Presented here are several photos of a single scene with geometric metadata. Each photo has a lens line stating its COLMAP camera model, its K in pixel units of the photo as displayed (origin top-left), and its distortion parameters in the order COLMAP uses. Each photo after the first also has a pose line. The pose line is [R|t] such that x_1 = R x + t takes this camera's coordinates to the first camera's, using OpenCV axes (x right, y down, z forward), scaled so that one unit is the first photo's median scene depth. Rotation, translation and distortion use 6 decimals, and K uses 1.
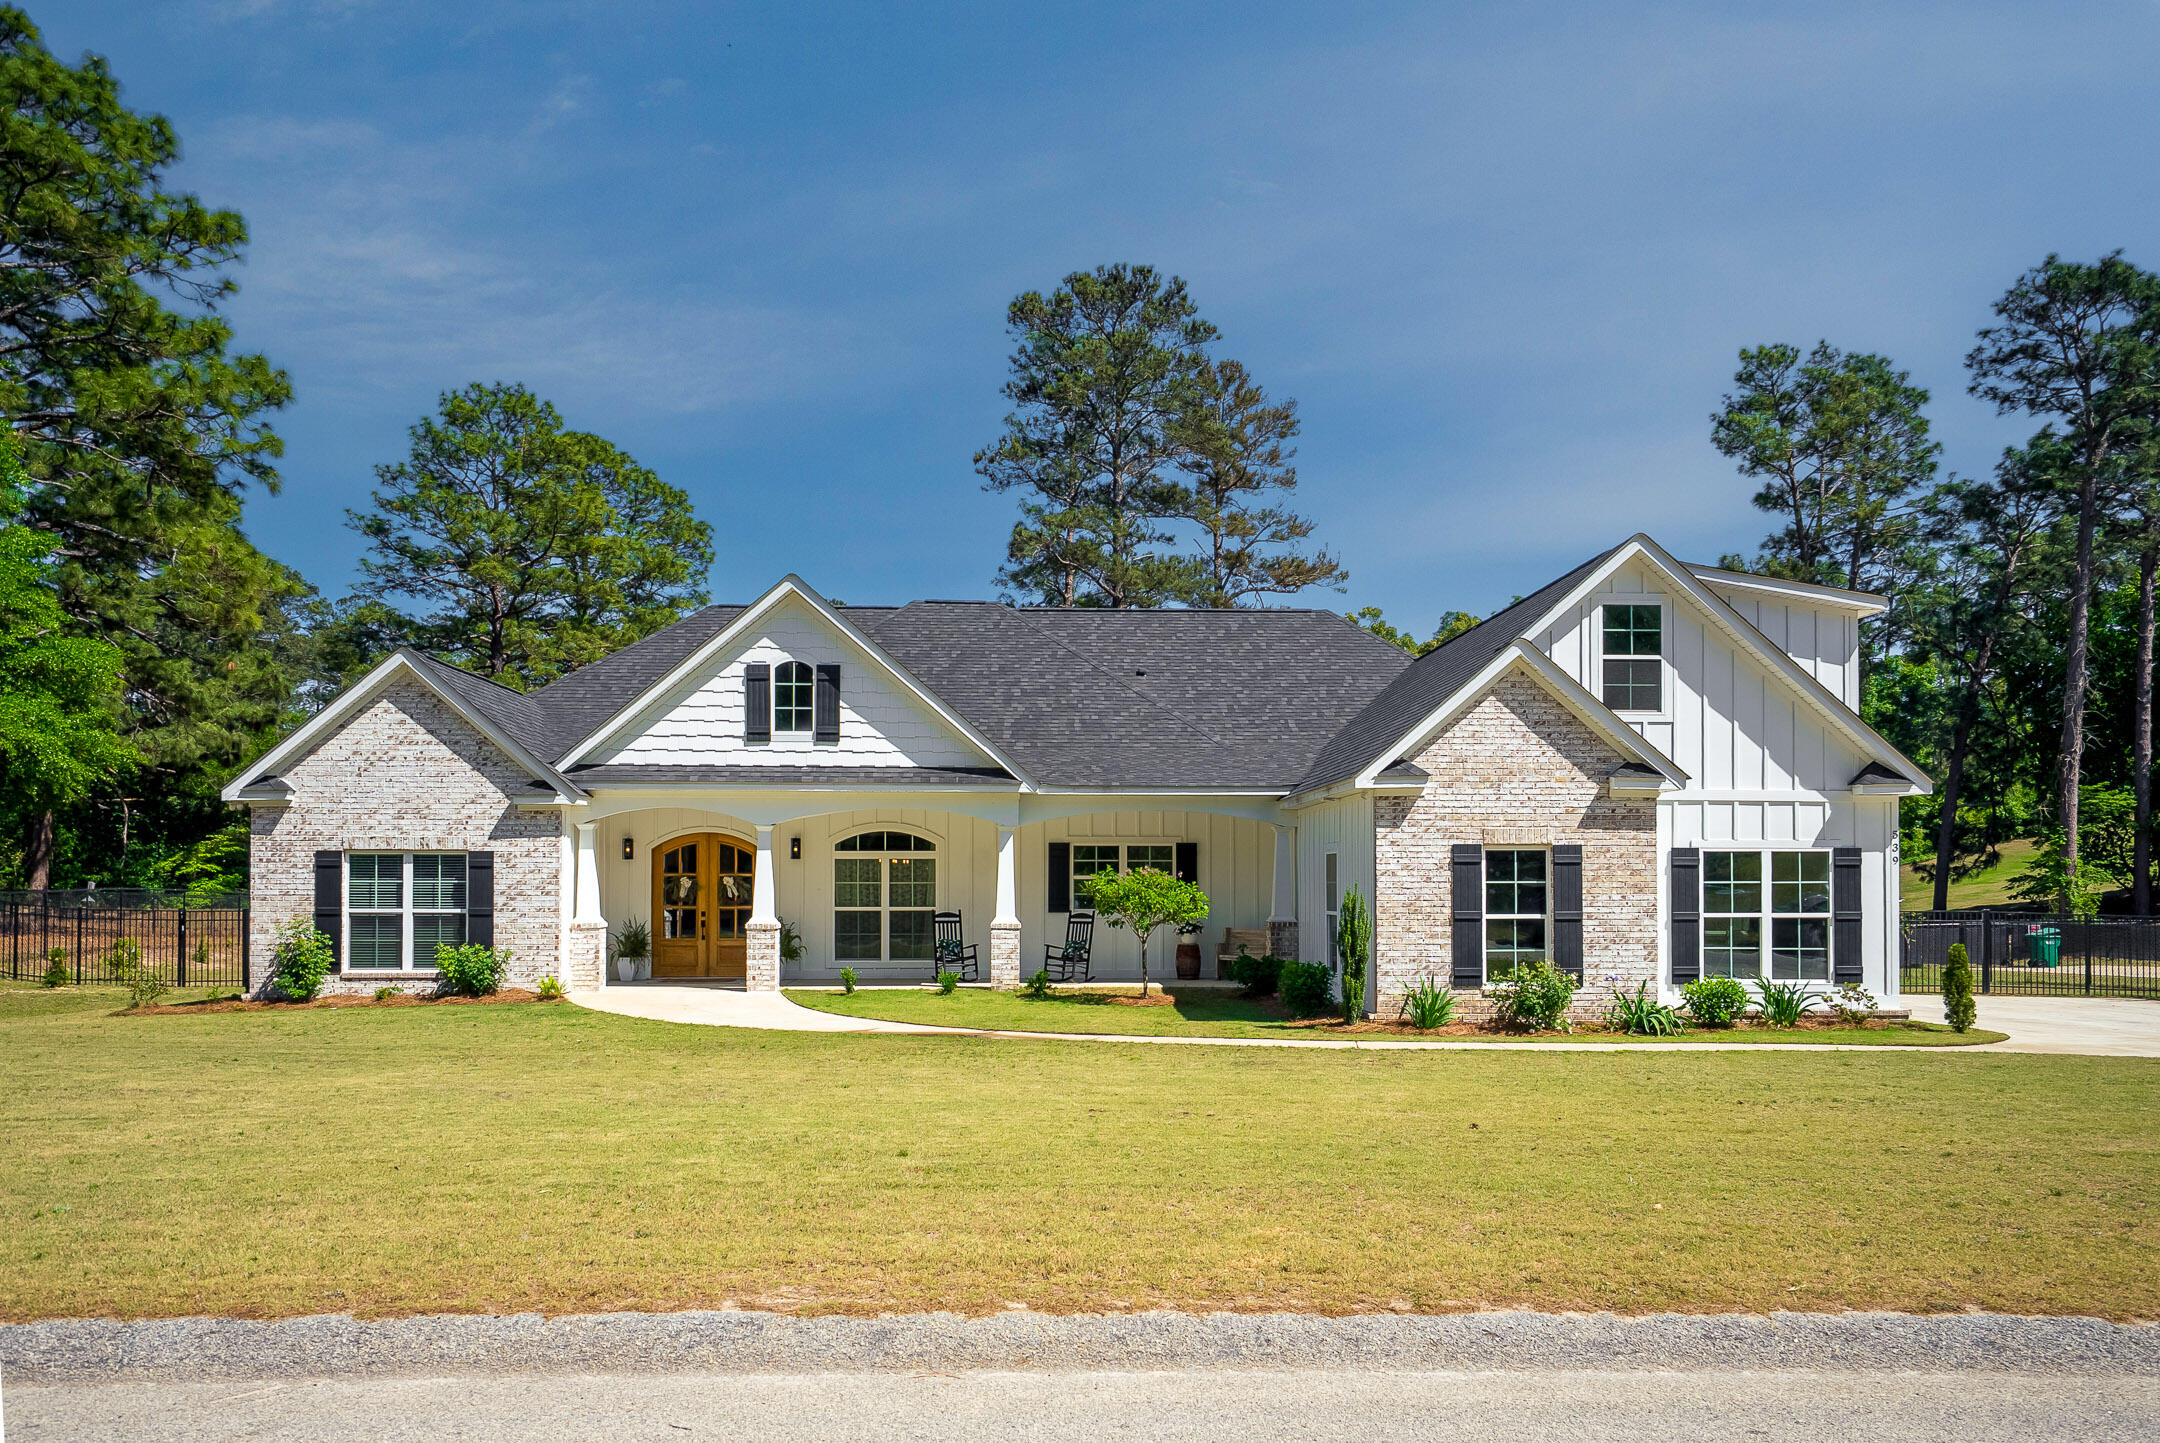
lens RADIAL K [[1649.2, 0, 1076.9], [0, 1649.2, 853.9], [0, 0, 1]] dist [-0.027048, -0.001706]
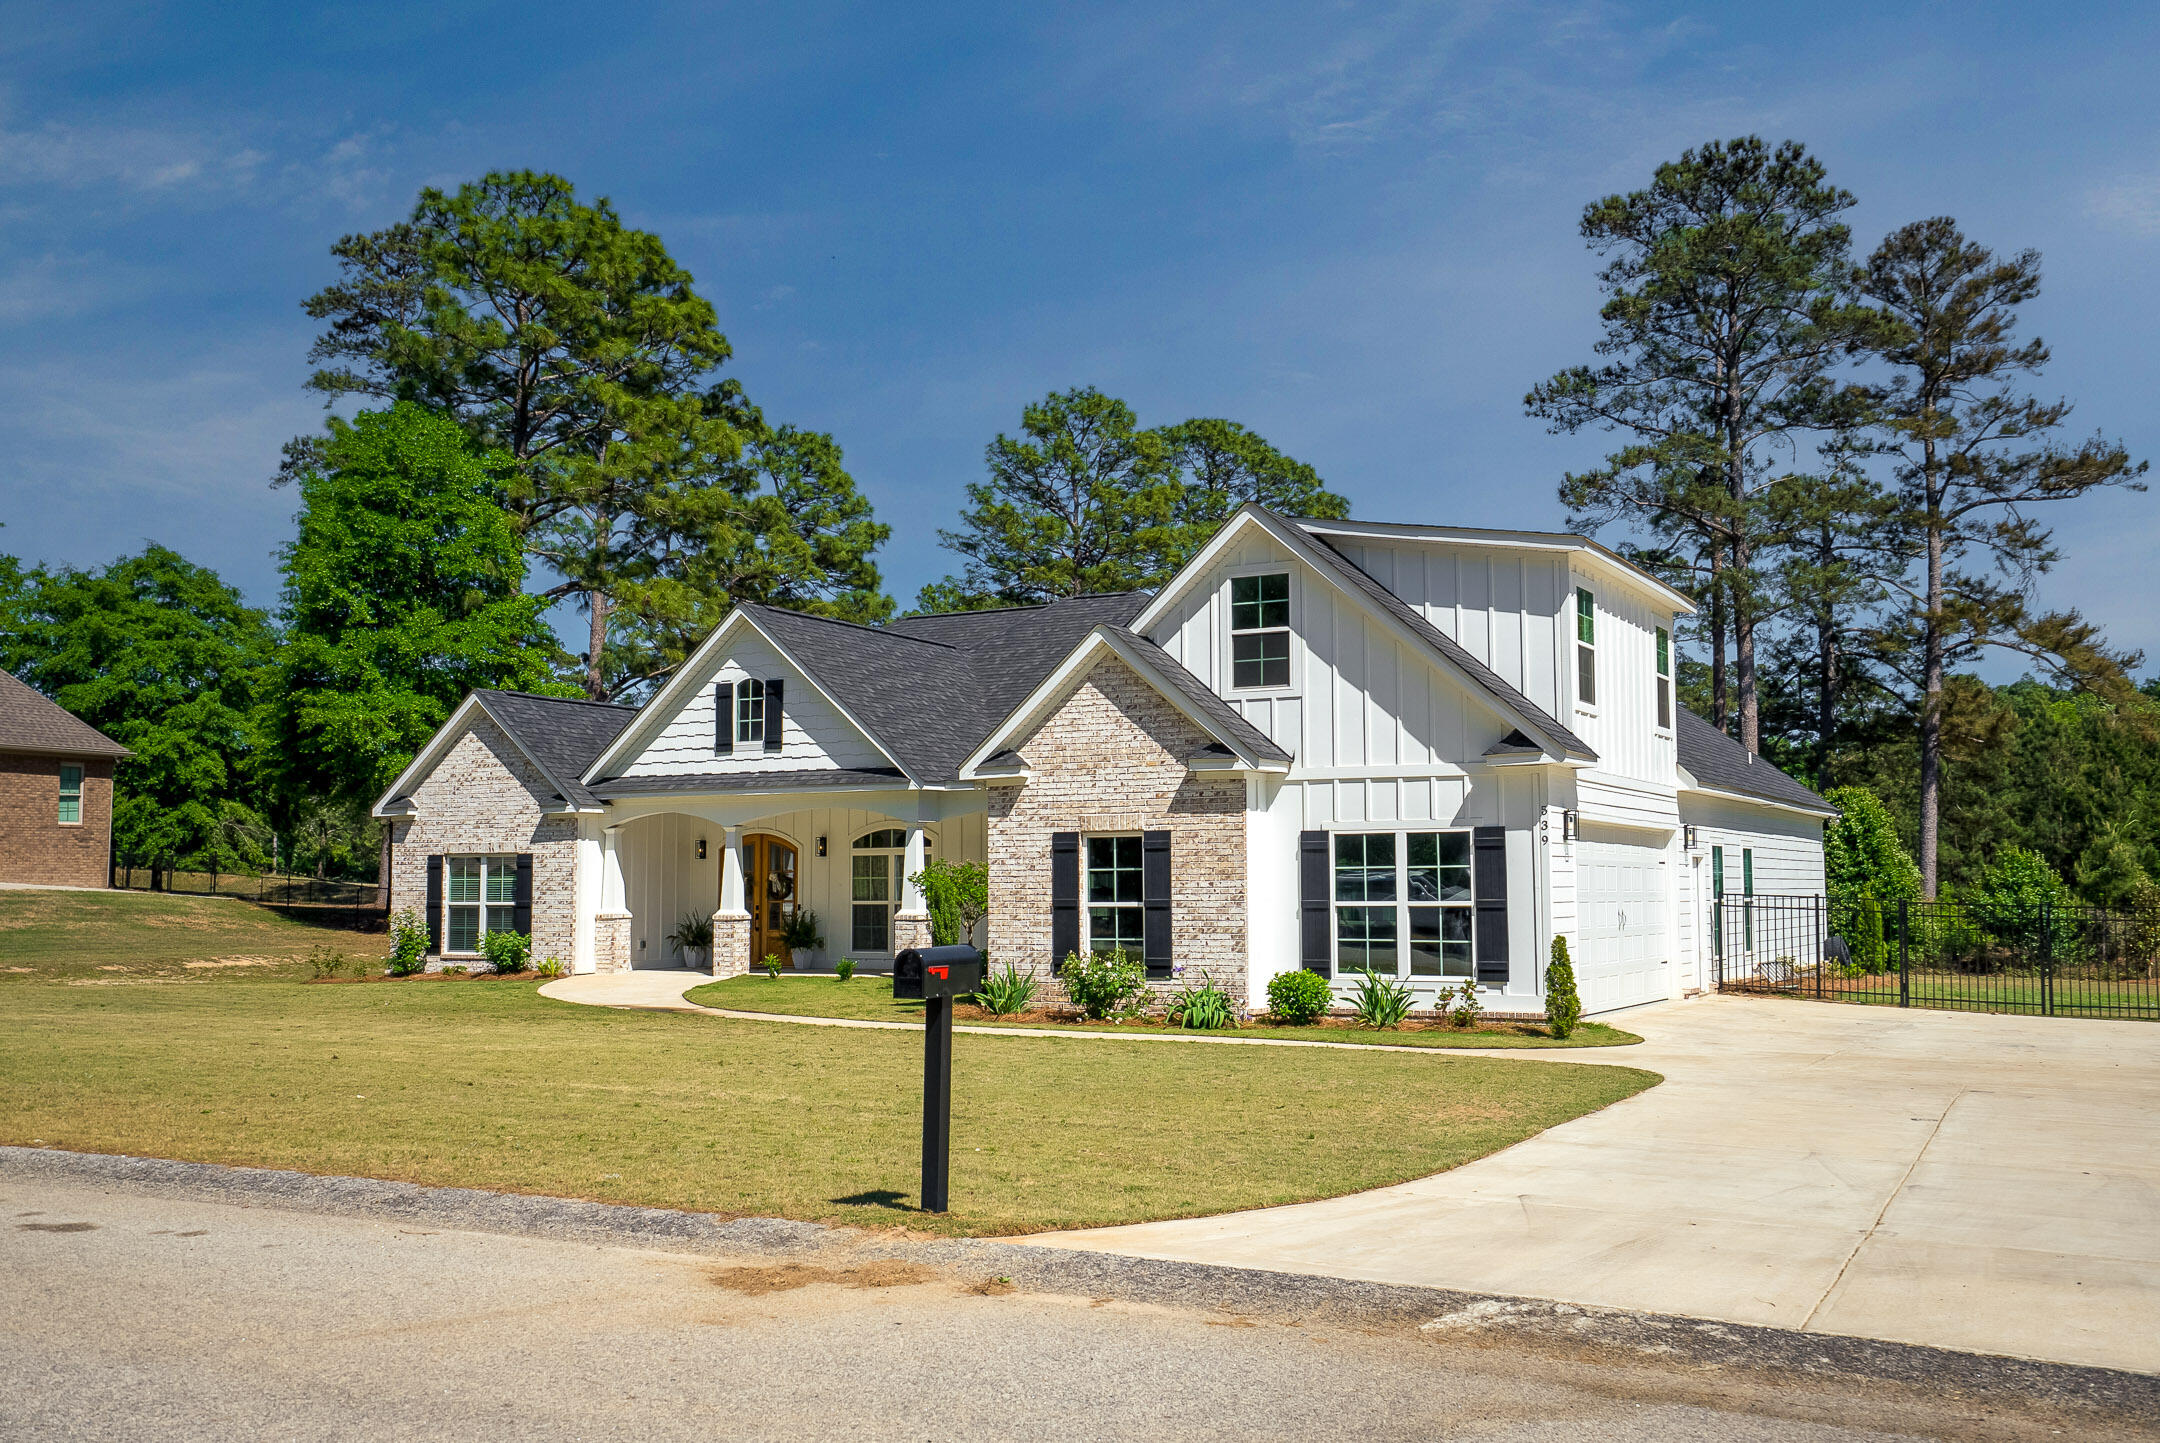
lens RADIAL K [[1946.7, 0, 1080.0], [0, 1946.7, 721.5], [0, 0, 1]] dist [0.012377, 0.003251]
pose [[0.853007, -0.050025, -0.519497, 0.703604], [0.014749, 0.997309, -0.071819, 0.010086], [0.521691, 0.053600, 0.851449, -0.006514]]
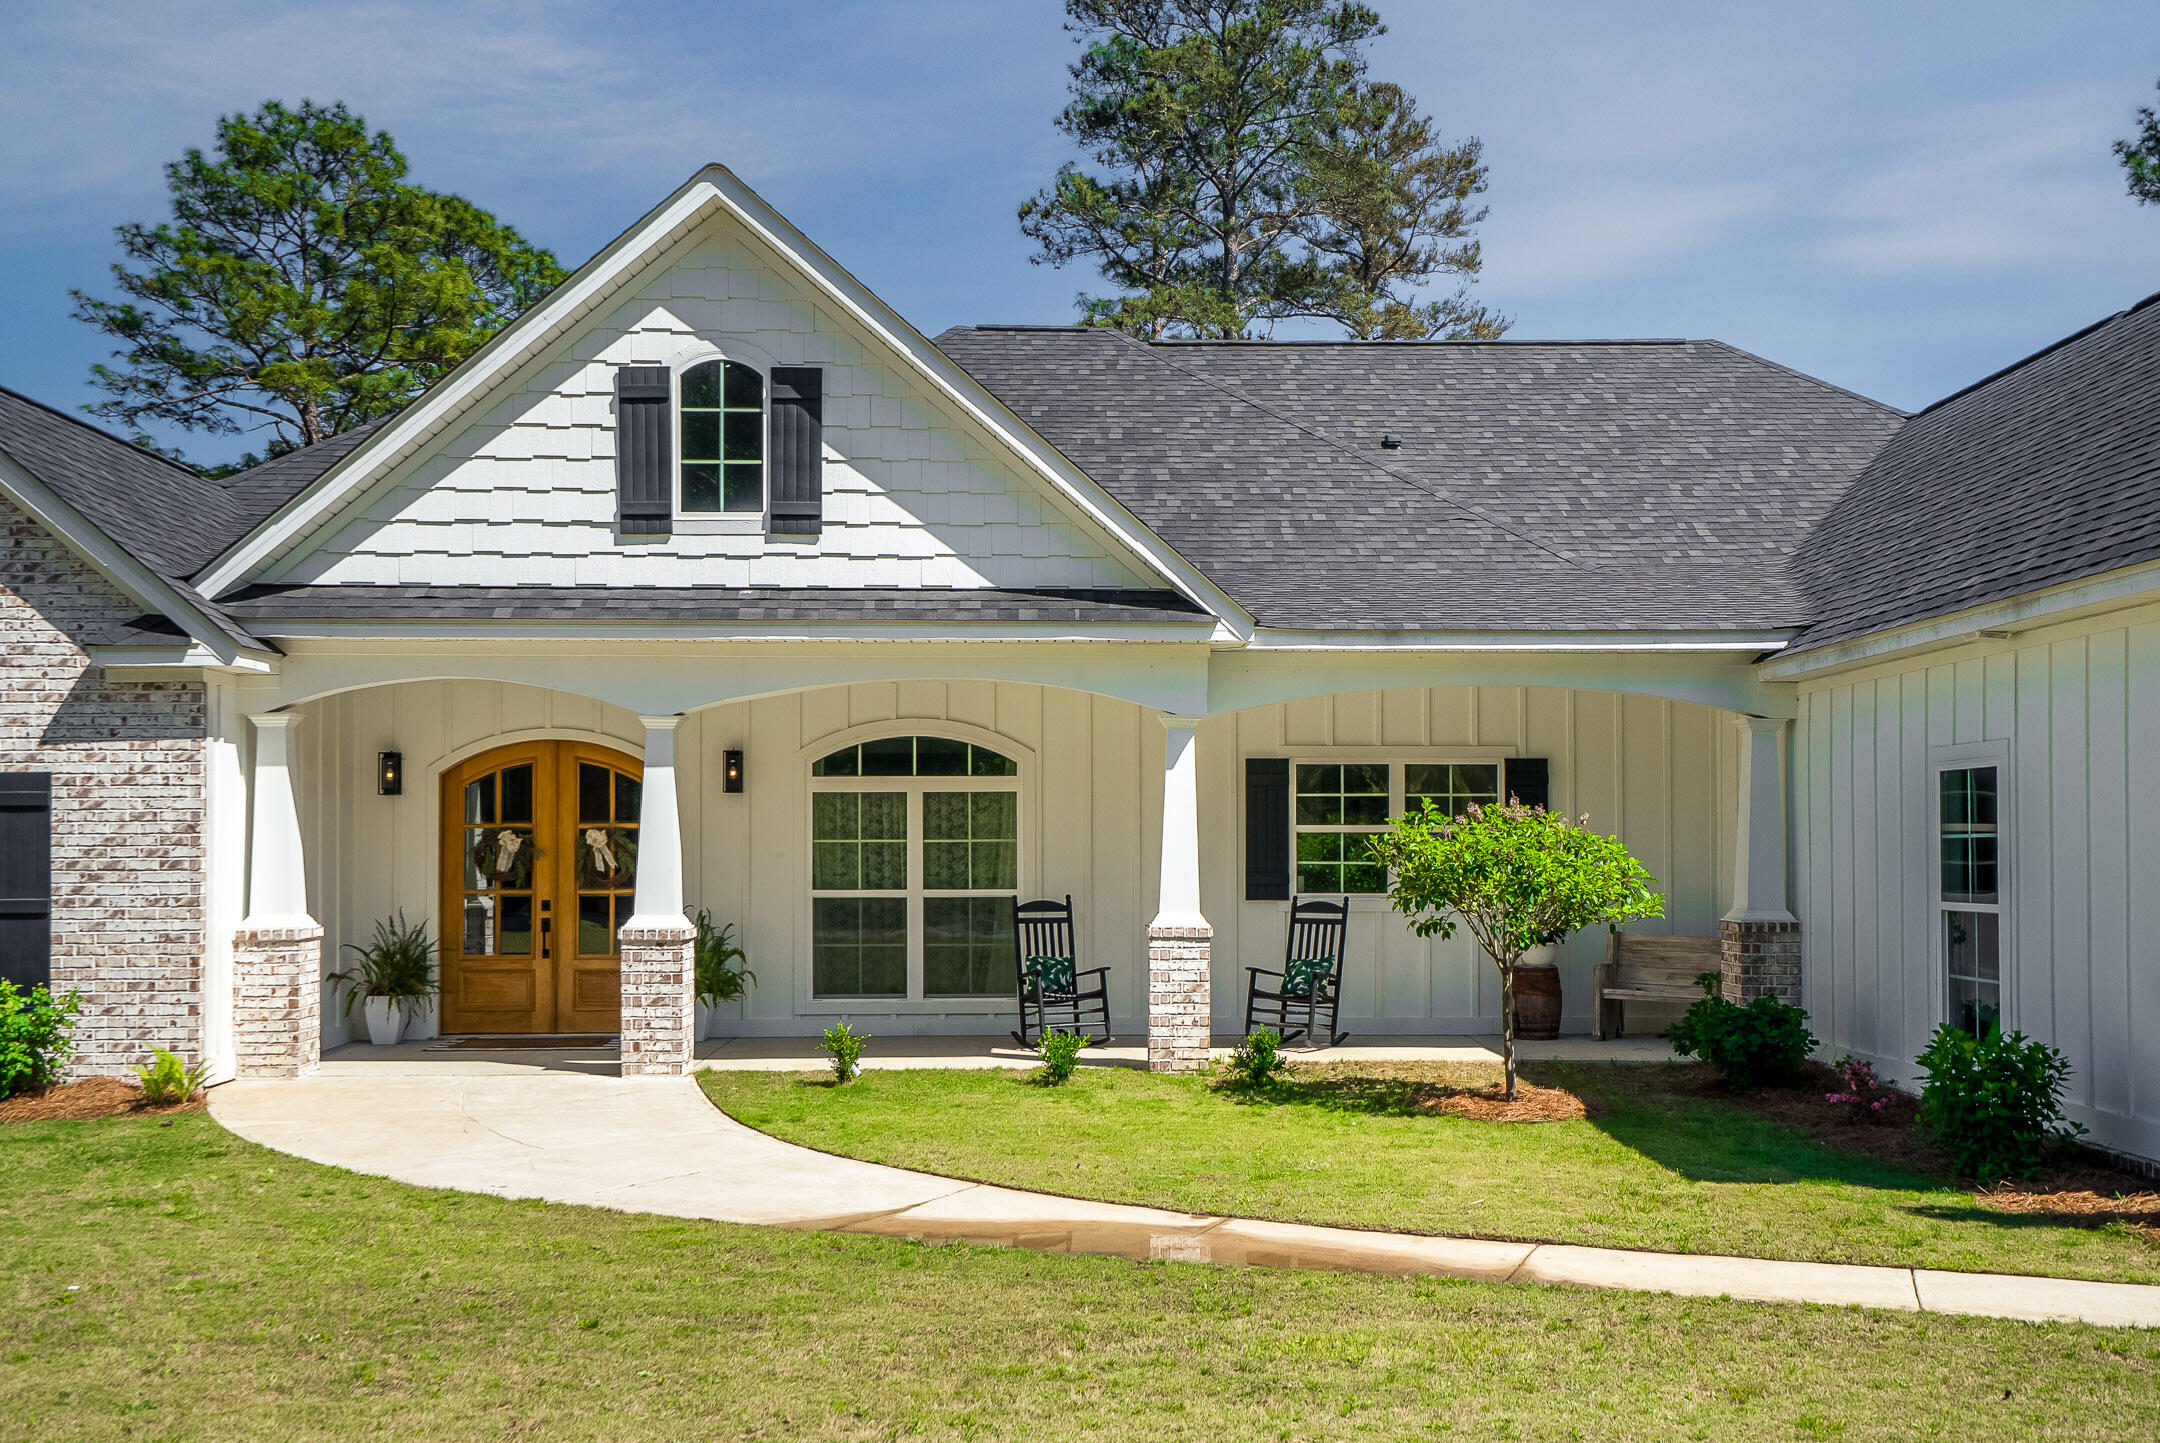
lens RADIAL K [[2082.0, 0, 1081.3], [0, 2082.0, 818.4], [0, 0, 1]] dist [-0.000366, 0.129872]
pose [[0.999823, -0.003016, -0.018554, -0.060484], [0.003067, 0.999992, 0.002716, 0.010112], [0.018546, -0.002772, 0.999824, 0.417156]]
